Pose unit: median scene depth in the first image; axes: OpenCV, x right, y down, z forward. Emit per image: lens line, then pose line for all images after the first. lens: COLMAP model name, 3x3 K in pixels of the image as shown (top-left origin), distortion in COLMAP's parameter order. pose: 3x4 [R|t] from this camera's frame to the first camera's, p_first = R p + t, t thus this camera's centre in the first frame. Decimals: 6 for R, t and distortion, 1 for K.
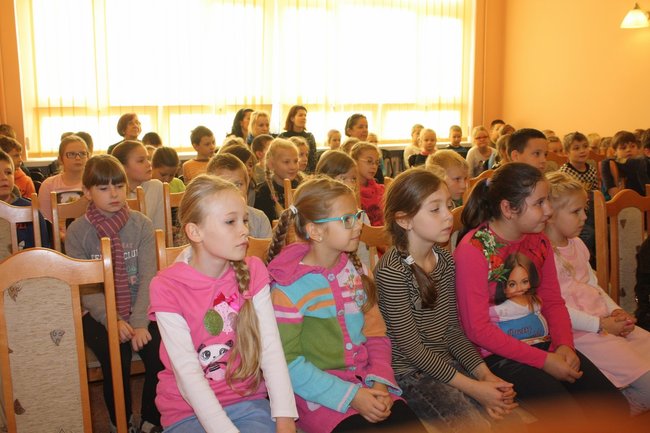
lens RADIAL K [[640.1, 0, 325.0], [0, 640.1, 216.5], [0, 0, 1]] dist [-0.154030, 0.000437]
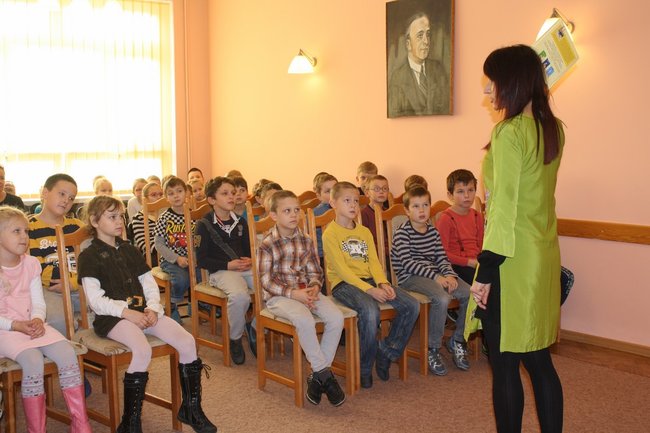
lens RADIAL K [[847.6, 0, 283.1], [0, 847.6, 216.3], [0, 0, 1]] dist [0.131459, 0.015484]
pose [[0.984626, -0.022175, 0.173262, 0.857587], [0.038007, 0.995342, -0.088601, 0.178014], [-0.170490, 0.093824, 0.980882, -1.264026]]
